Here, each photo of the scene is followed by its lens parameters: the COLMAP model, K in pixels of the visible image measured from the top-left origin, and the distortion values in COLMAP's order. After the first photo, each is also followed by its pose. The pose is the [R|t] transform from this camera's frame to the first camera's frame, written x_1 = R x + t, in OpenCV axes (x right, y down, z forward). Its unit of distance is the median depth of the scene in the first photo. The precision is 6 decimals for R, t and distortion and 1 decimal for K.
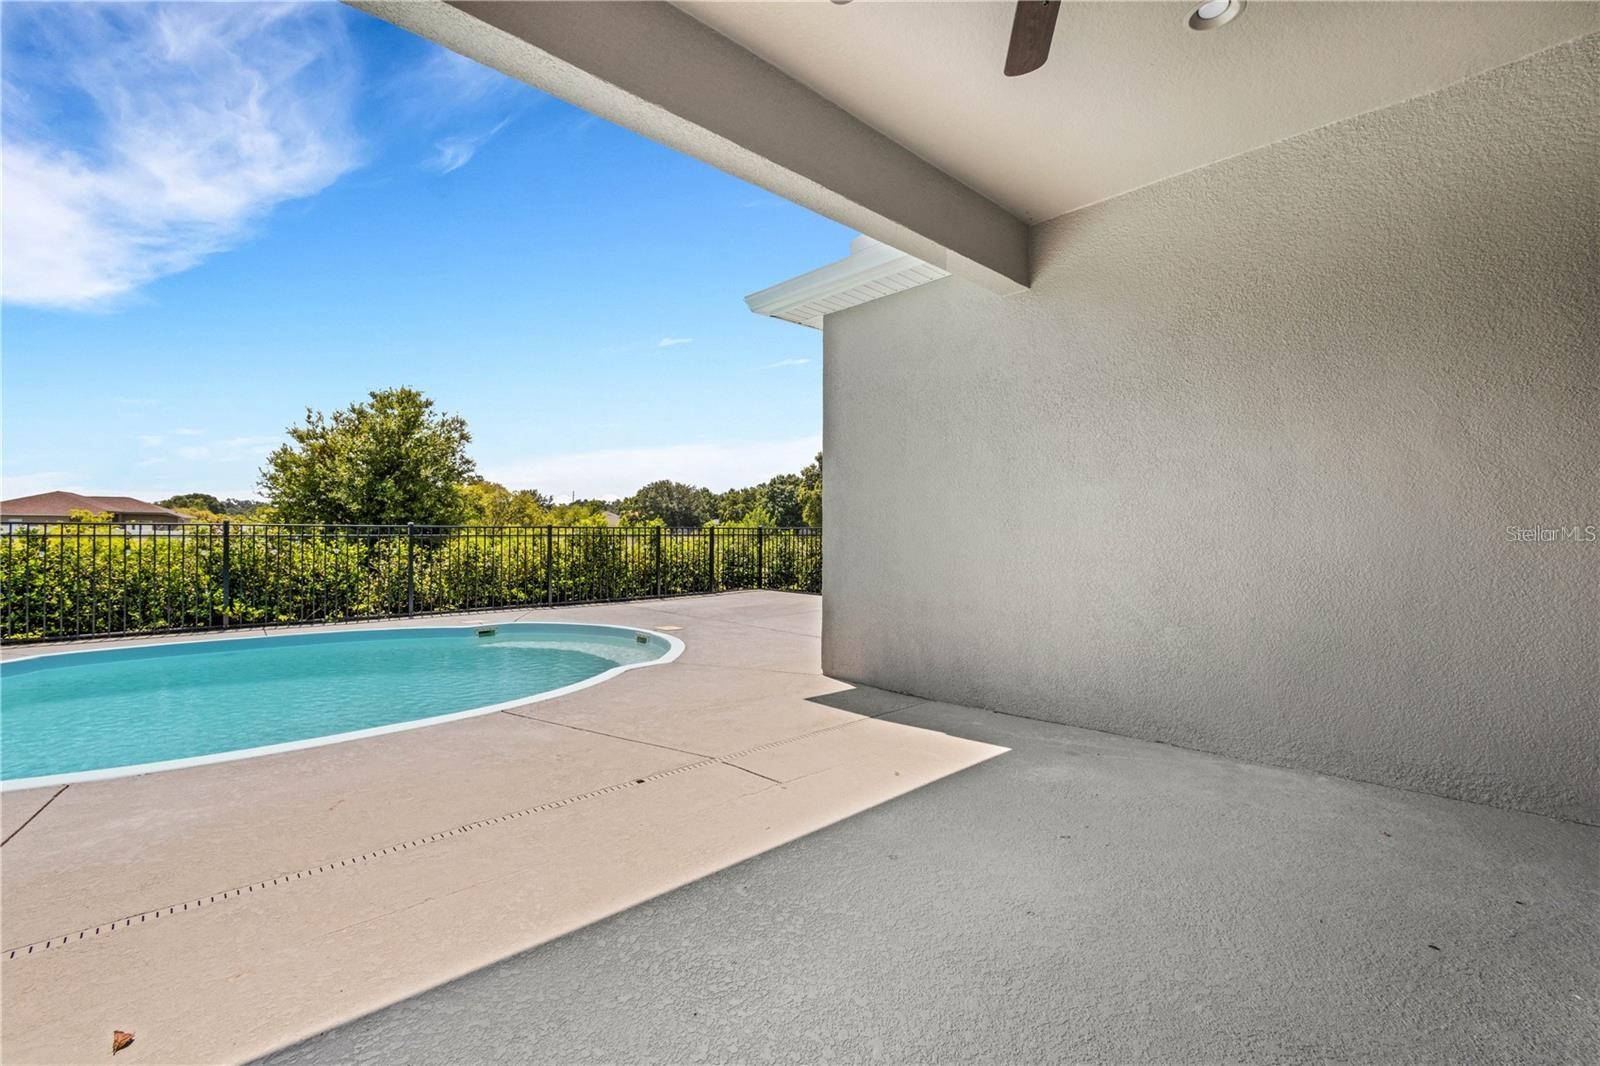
lens RADIAL K [[681.6, 0, 794.8], [0, 681.6, 530.6], [0, 0, 1]] dist [-0.011273, 0.001258]
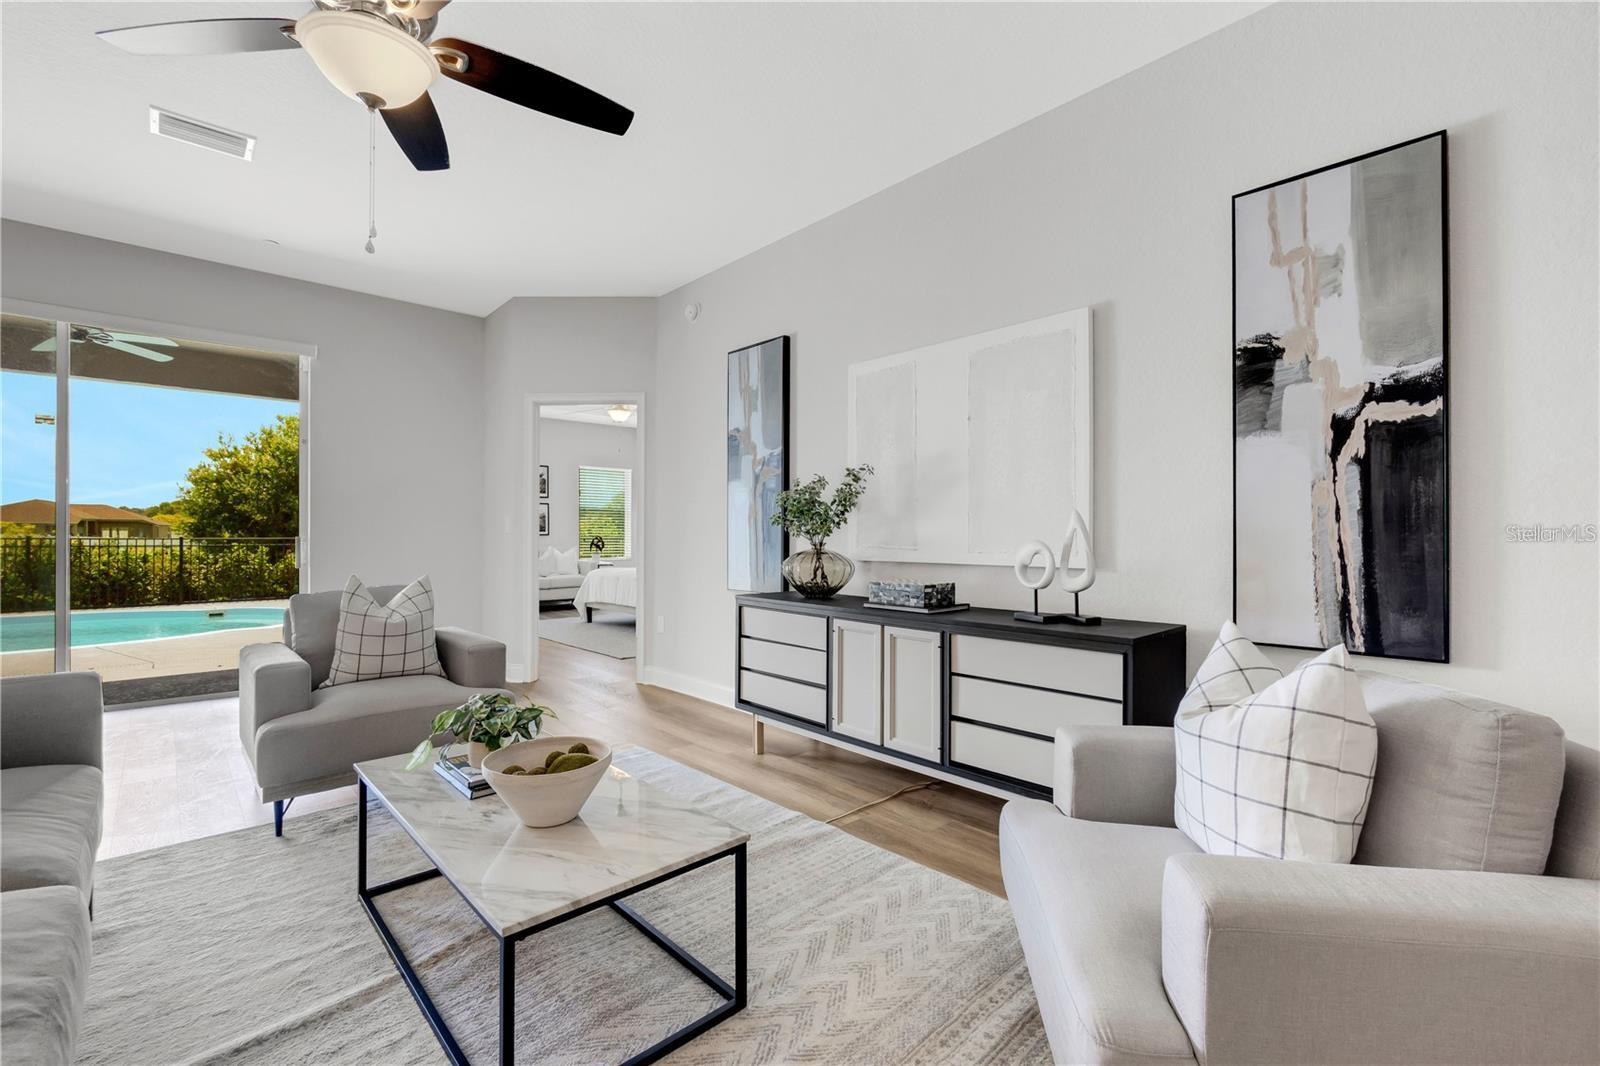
lens RADIAL K [[686.2, 0, 786.9], [0, 686.2, 528.9], [0, 0, 1]] dist [-0.001262, -0.000621]
pose [[0.999929, -0.005887, -0.010313, 0.237027], [0.005826, 0.999965, -0.005962, -0.003820], [0.010348, 0.005902, 0.999929, -0.132655]]
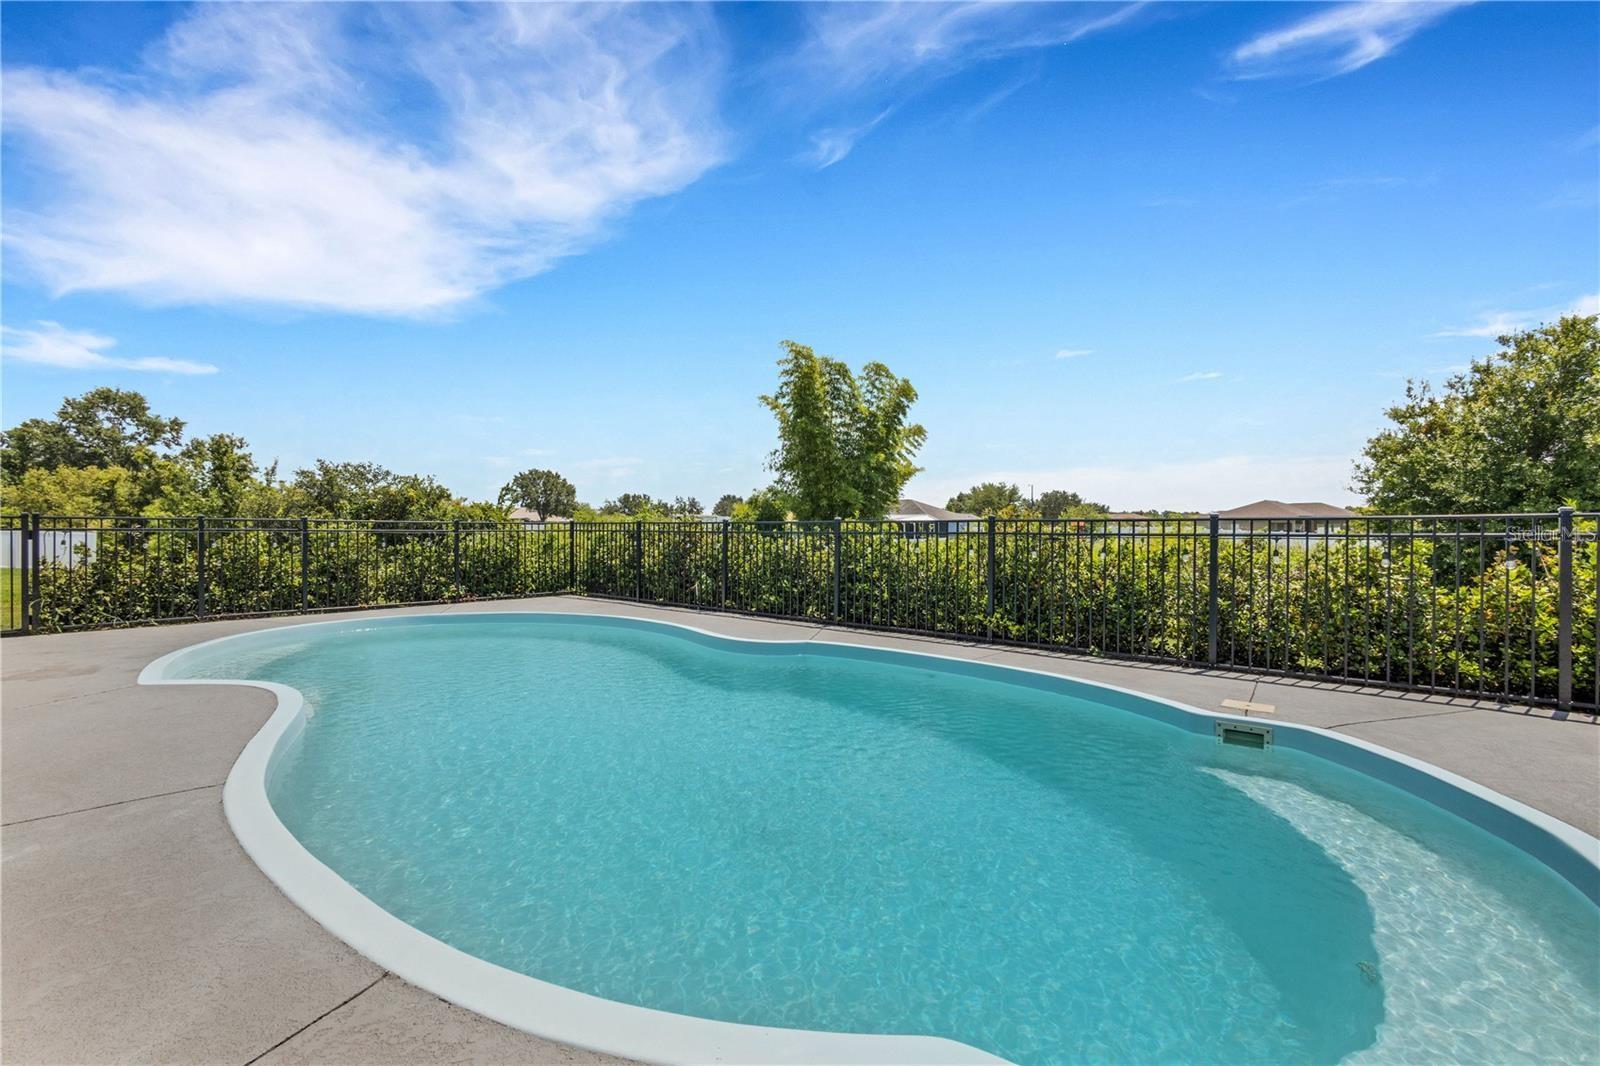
lens RADIAL K [[681.6, 0, 802.2], [0, 681.6, 531.6], [0, 0, 1]] dist [-0.011273, 0.001258]
pose [[0.108387, -0.004350, -0.994099, -0.002183], [0.000722, 0.999991, -0.004297, 0.002432], [0.994109, -0.000252, 0.108389, 0.199007]]
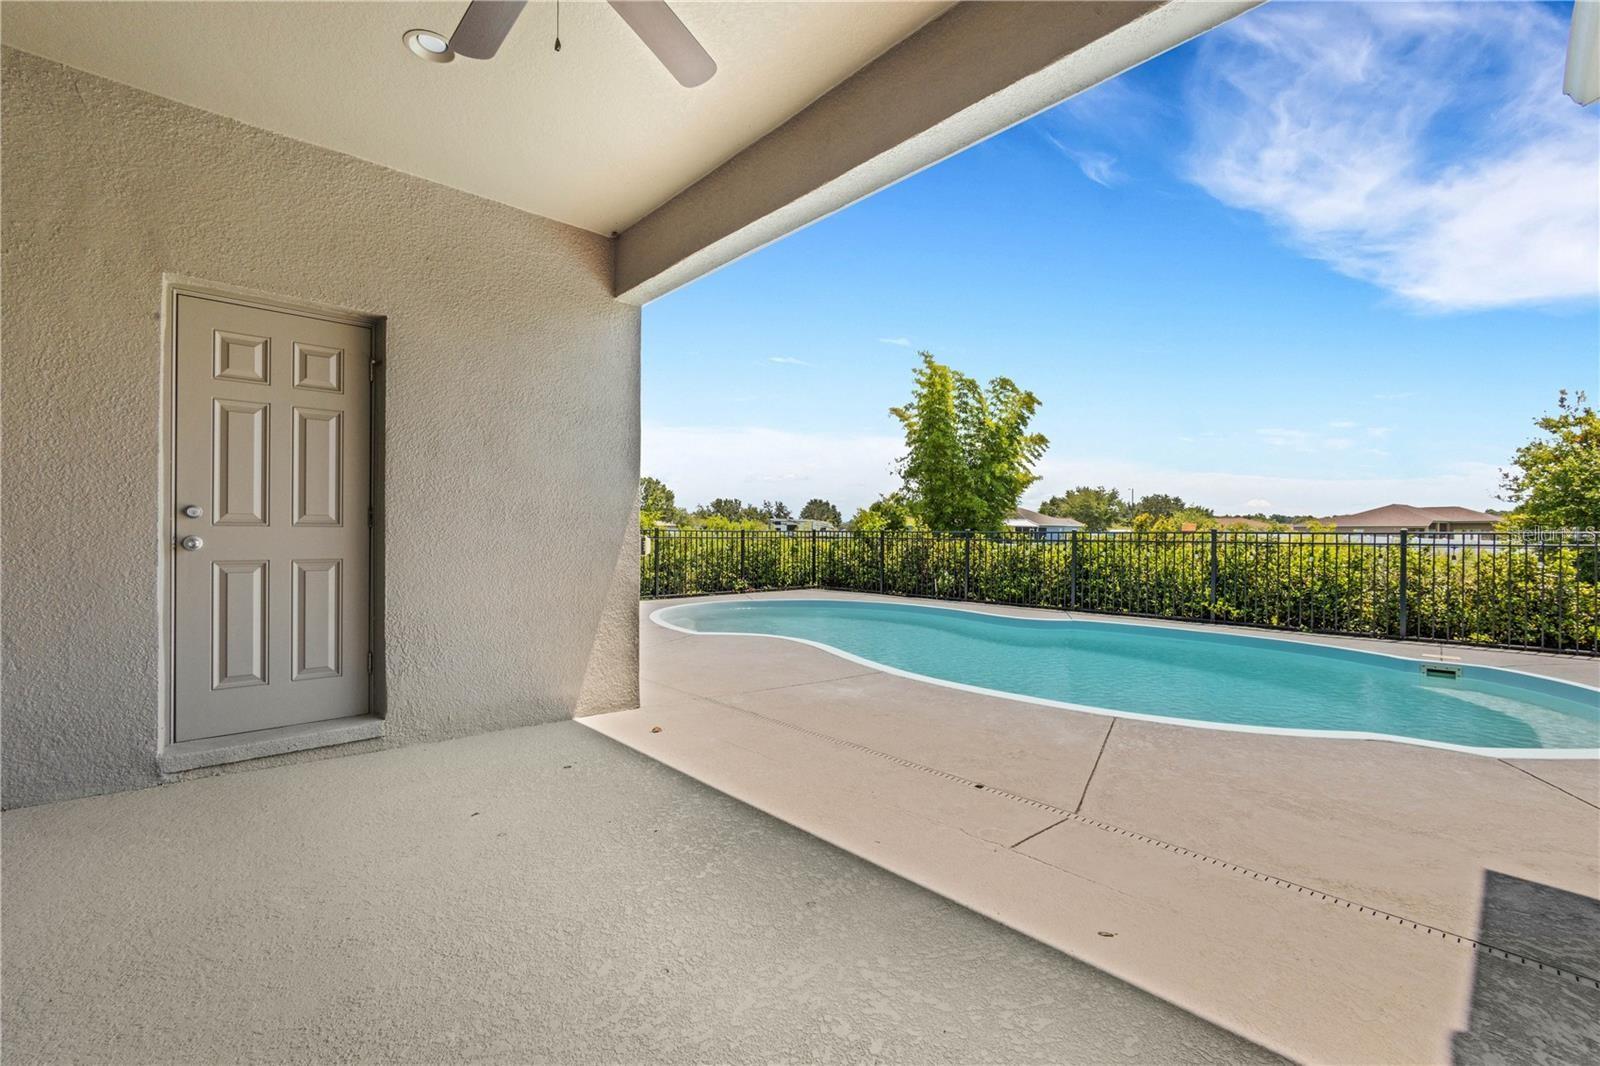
lens RADIAL K [[681.6, 0, 806.0], [0, 681.6, 534.8], [0, 0, 1]] dist [-0.011273, 0.001258]
pose [[-0.004000, -0.004996, -0.999980, 0.095124], [-0.002663, 0.999984, -0.004985, 0.000689], [0.999988, 0.002643, -0.004013, 0.092325]]
